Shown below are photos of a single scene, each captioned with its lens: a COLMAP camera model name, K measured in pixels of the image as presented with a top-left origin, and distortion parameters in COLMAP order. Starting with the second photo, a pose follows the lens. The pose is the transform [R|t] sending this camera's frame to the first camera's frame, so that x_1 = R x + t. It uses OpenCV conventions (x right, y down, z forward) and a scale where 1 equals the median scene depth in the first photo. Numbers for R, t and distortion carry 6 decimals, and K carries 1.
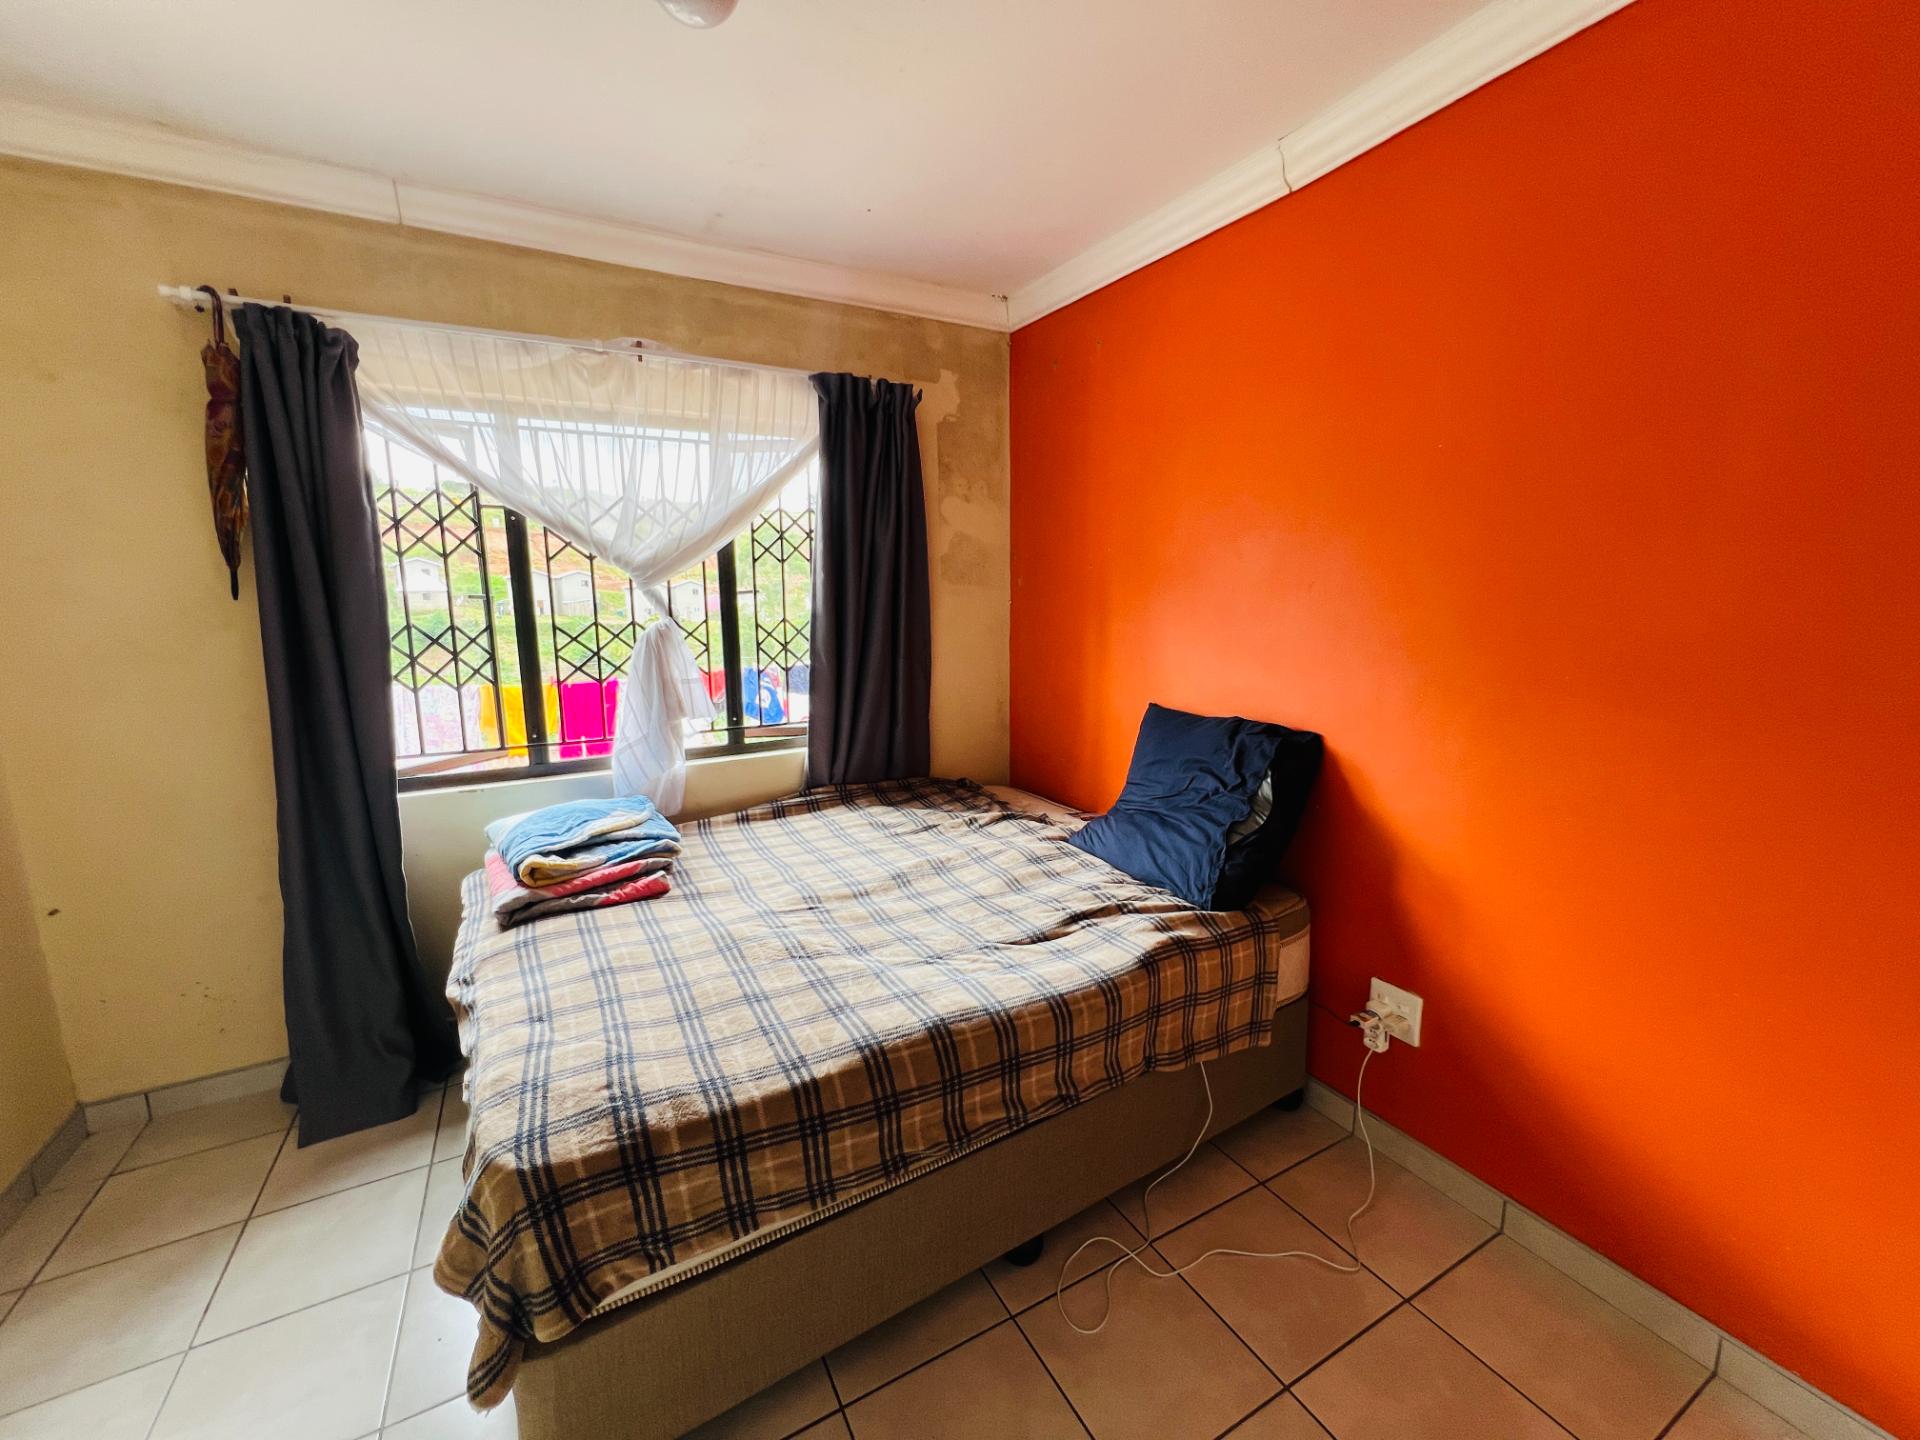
lens RADIAL K [[761.4, 0, 953.5], [0, 761.4, 722.9], [0, 0, 1]] dist [0.001597, 0.000693]
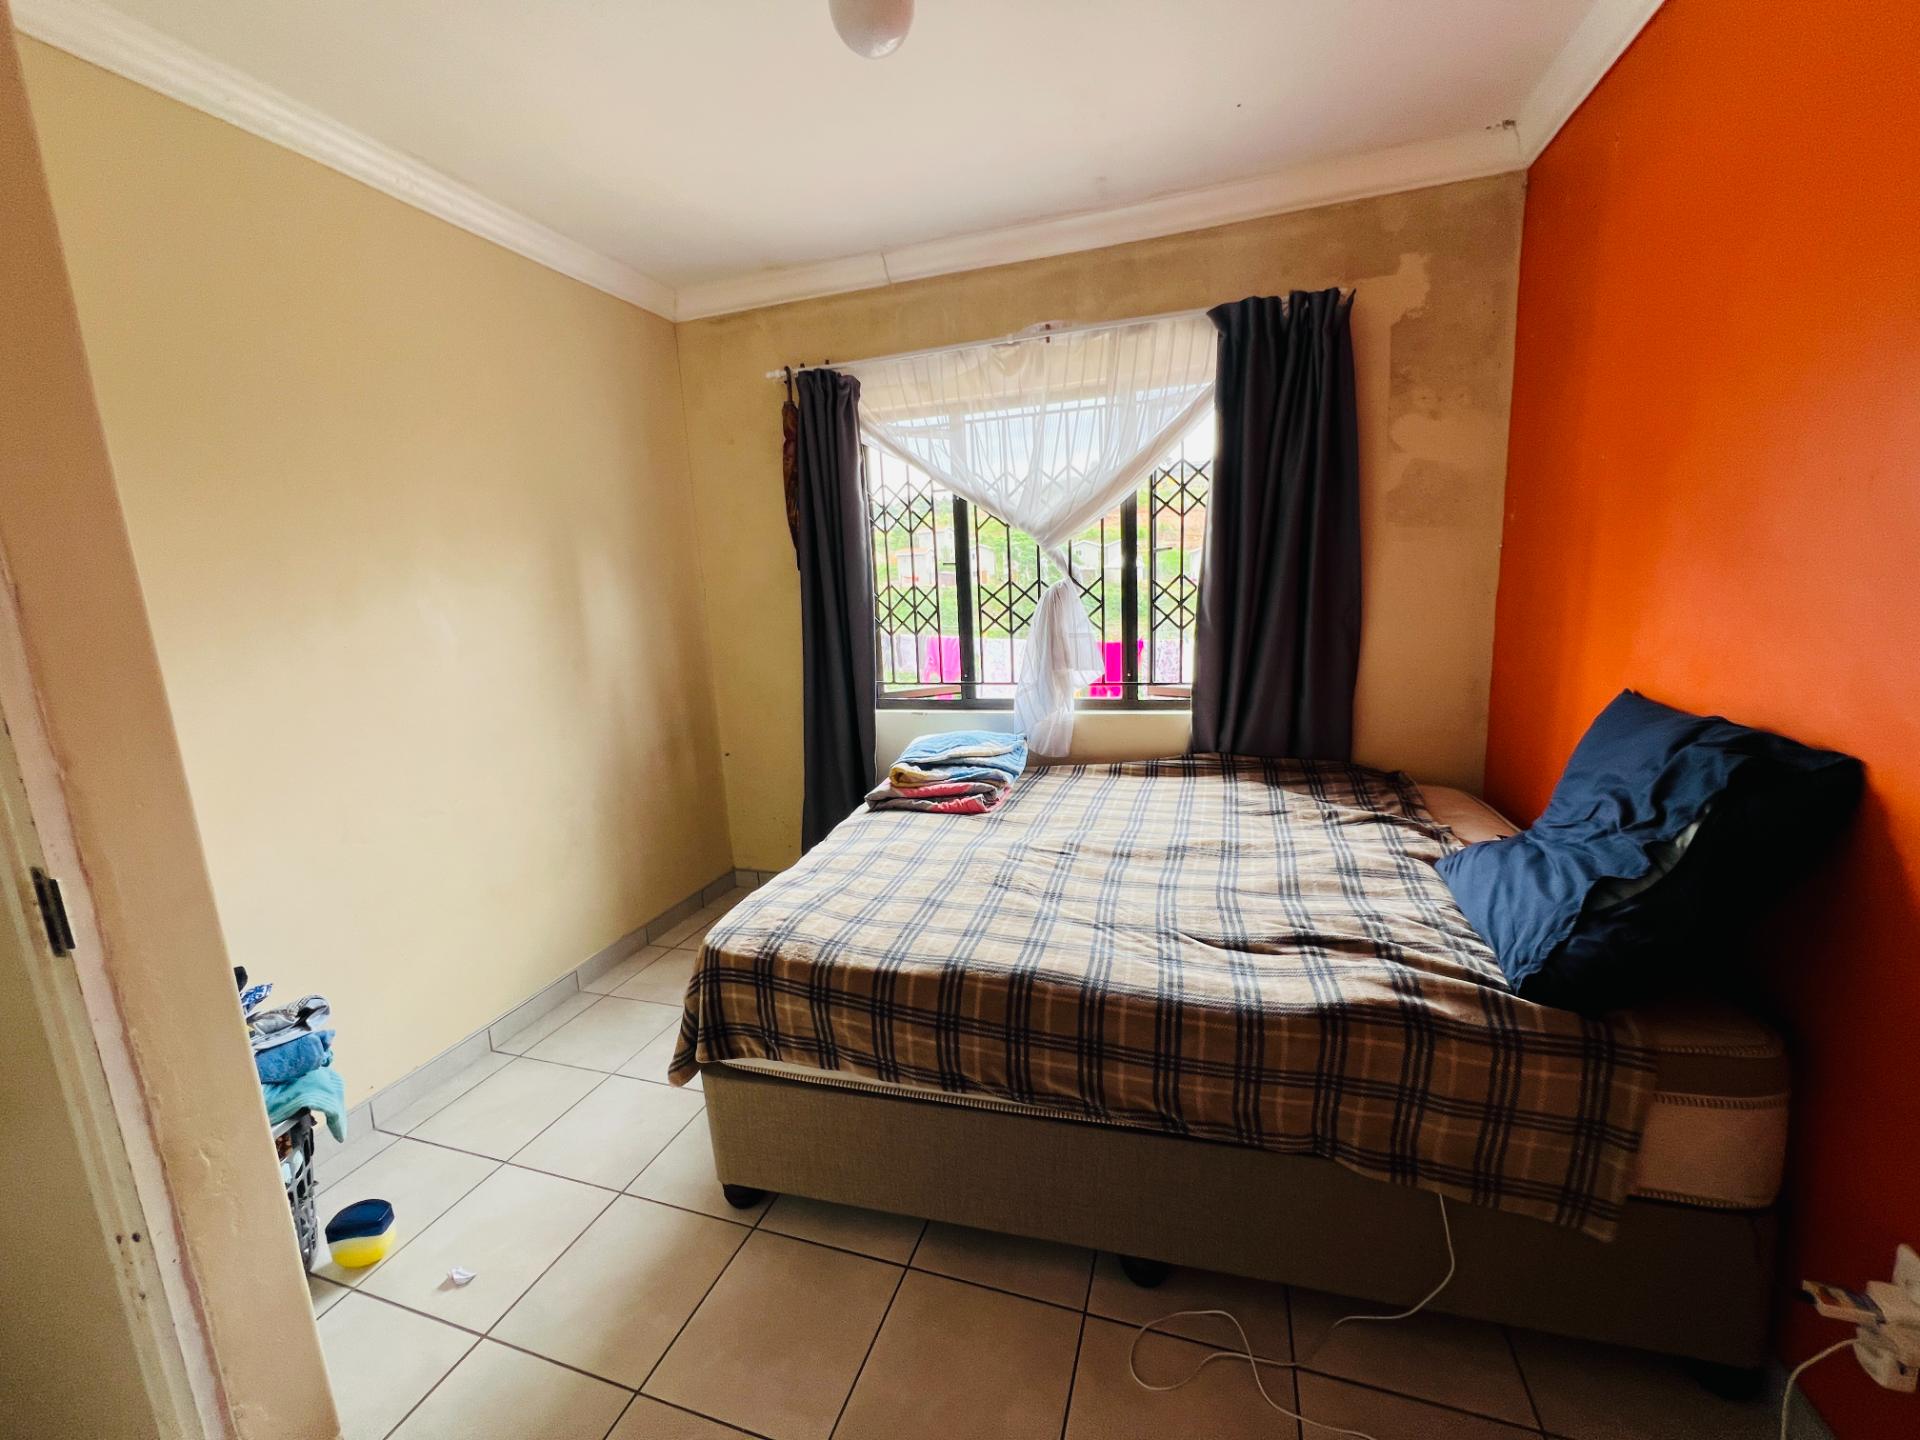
lens RADIAL K [[761.4, 0, 953.0], [0, 761.4, 717.9], [0, 0, 1]] dist [0.001597, 0.000693]
pose [[0.688234, 0.108892, -0.717270, 0.399879], [-0.084271, 0.993978, 0.070040, 0.001381], [0.720578, 0.012241, 0.693266, 0.162772]]
